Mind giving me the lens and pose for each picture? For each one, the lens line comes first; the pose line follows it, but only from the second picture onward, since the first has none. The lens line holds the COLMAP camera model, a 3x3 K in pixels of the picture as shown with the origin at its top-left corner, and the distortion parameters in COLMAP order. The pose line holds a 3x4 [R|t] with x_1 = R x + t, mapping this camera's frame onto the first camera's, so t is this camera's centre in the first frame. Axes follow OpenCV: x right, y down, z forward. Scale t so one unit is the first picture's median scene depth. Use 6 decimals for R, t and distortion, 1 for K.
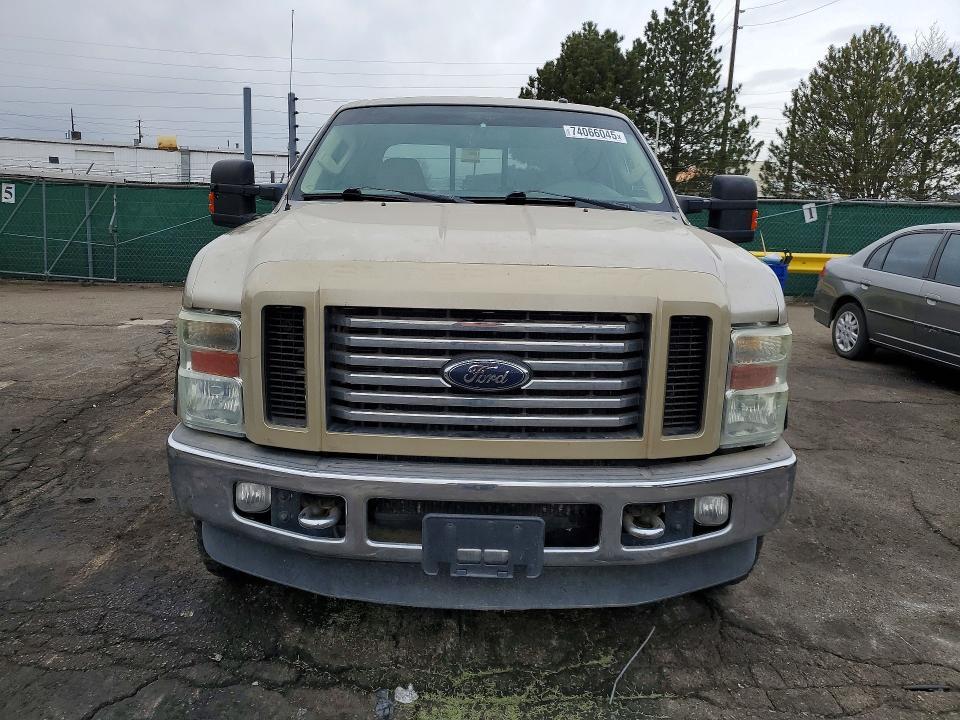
lens RADIAL K [[751.9, 0, 479.8], [0, 751.9, 363.0], [0, 0, 1]] dist [0.021462, -0.010256]
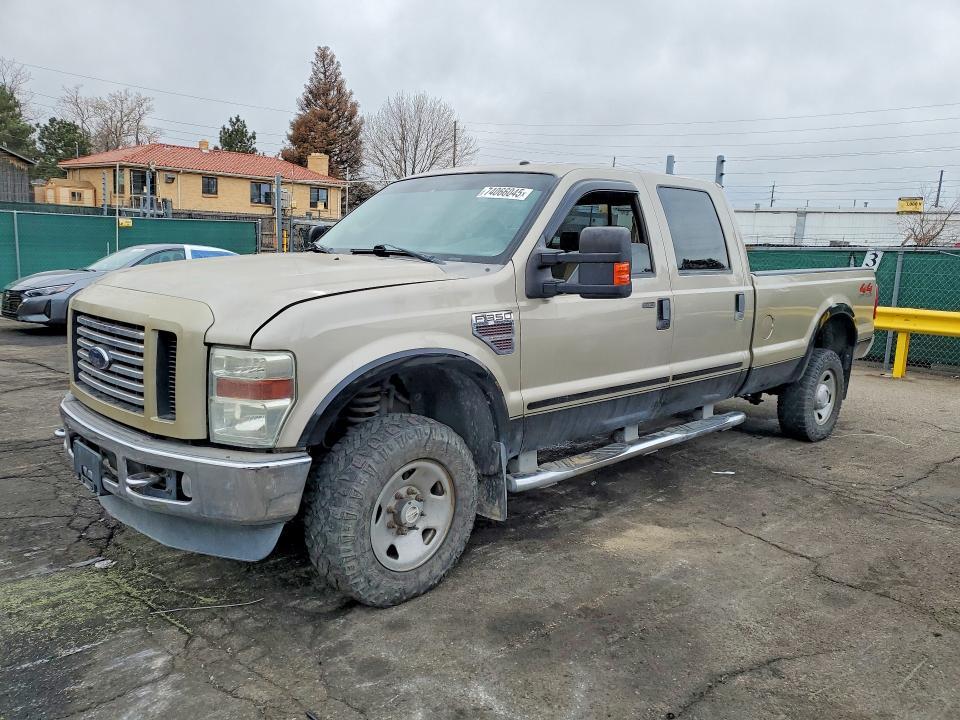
lens RADIAL K [[751.9, 0, 473.9], [0, 751.9, 362.7], [0, 0, 1]] dist [0.021462, -0.010256]
pose [[0.686647, 0.104085, -0.719502, 1.253737], [-0.160568, 0.986969, -0.010458, -0.062343], [0.709037, 0.122710, 0.694412, 0.341121]]
